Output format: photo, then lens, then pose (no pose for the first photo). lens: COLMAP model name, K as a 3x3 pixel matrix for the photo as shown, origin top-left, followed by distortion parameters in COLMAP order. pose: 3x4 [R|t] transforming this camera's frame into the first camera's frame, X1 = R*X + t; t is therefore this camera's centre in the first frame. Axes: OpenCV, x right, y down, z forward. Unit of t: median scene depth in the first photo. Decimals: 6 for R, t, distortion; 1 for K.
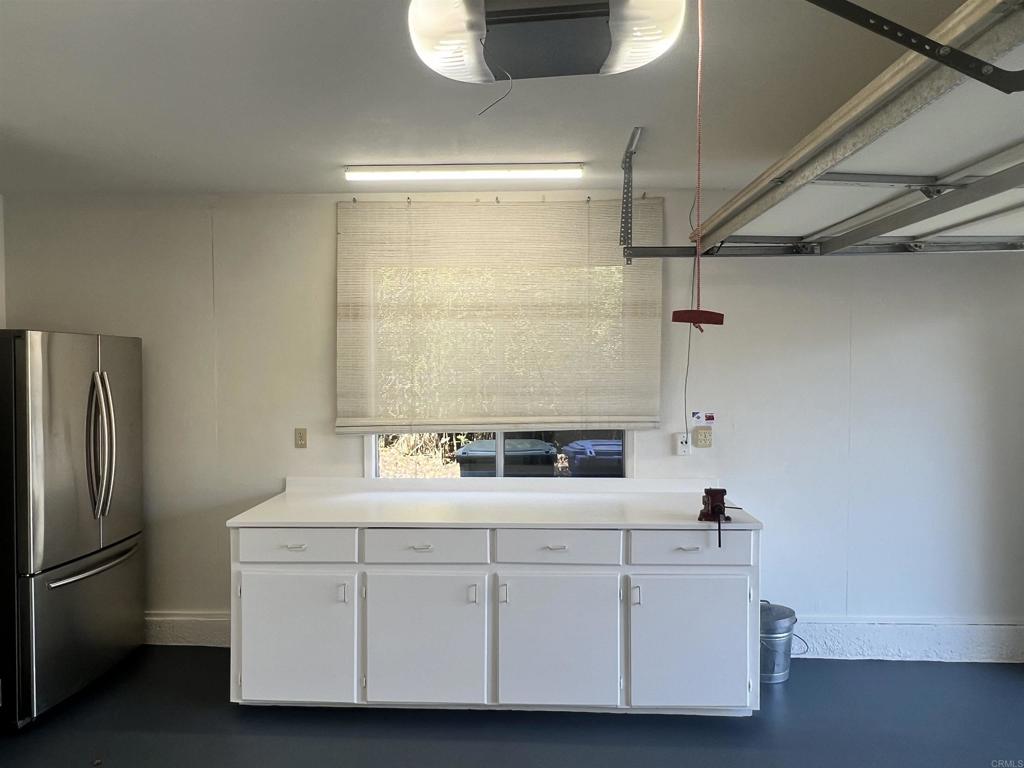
lens RADIAL K [[748.4, 0, 512.0], [0, 748.4, 384.0], [0, 0, 1]] dist [0.005918, 0.001512]
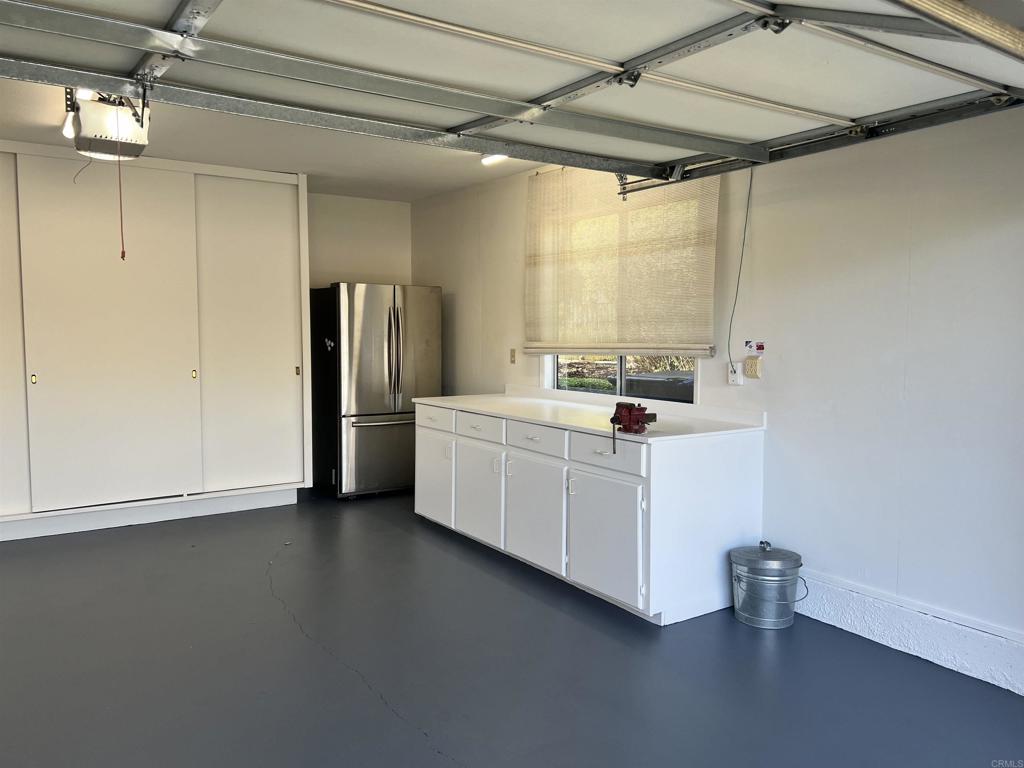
lens RADIAL K [[770.8, 0, 512.0], [0, 770.8, 384.0], [0, 0, 1]] dist [0.079536, -0.001286]
pose [[0.591248, 0.061030, -0.804178, 0.873511], [-0.024529, 0.998032, 0.057708, 0.042538], [0.806117, -0.014394, 0.591581, 0.163589]]
